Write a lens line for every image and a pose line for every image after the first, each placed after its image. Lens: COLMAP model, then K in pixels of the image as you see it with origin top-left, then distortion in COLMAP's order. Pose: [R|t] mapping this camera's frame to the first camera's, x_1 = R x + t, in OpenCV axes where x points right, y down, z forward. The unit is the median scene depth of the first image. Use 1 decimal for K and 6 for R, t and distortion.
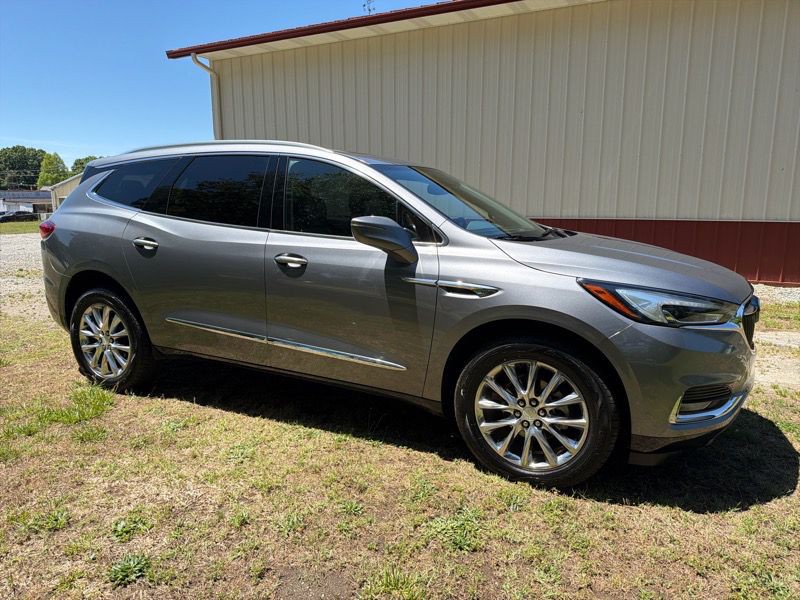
lens RADIAL K [[583.6, 0, 397.6], [0, 583.6, 304.1], [0, 0, 1]] dist [0.003260, -0.017189]
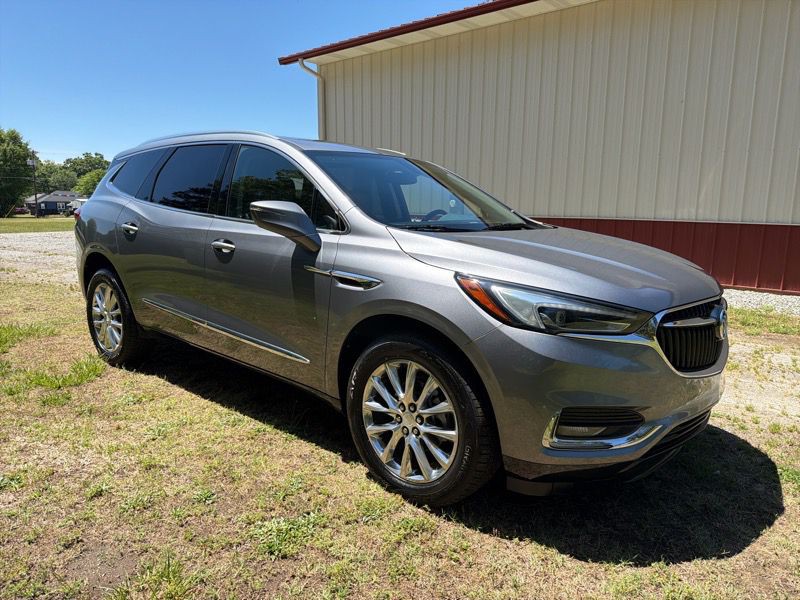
lens RADIAL K [[579.5, 0, 403.2], [0, 579.5, 306.1], [0, 0, 1]] dist [0.004230, -0.018702]
pose [[0.968016, 0.056269, -0.244496, 0.422857], [-0.056846, 0.998372, 0.004700, 0.007084], [0.244363, 0.009349, 0.969639, 0.120517]]
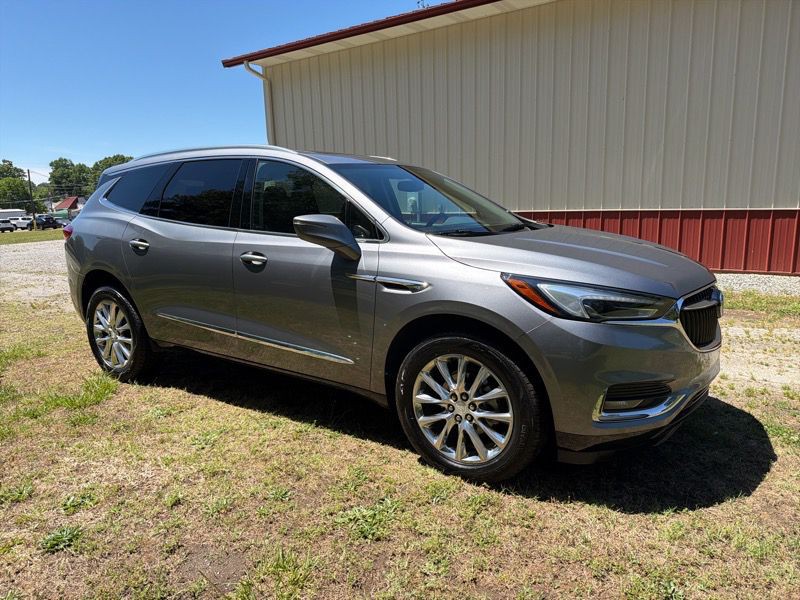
lens RADIAL K [[579.5, 0, 403.2], [0, 579.5, 306.1], [0, 0, 1]] dist [0.004230, -0.018702]
pose [[0.990832, -0.001288, -0.135096, 0.258383], [0.002648, 0.999948, 0.009891, 0.001964], [0.135076, -0.010158, 0.990783, 0.001598]]
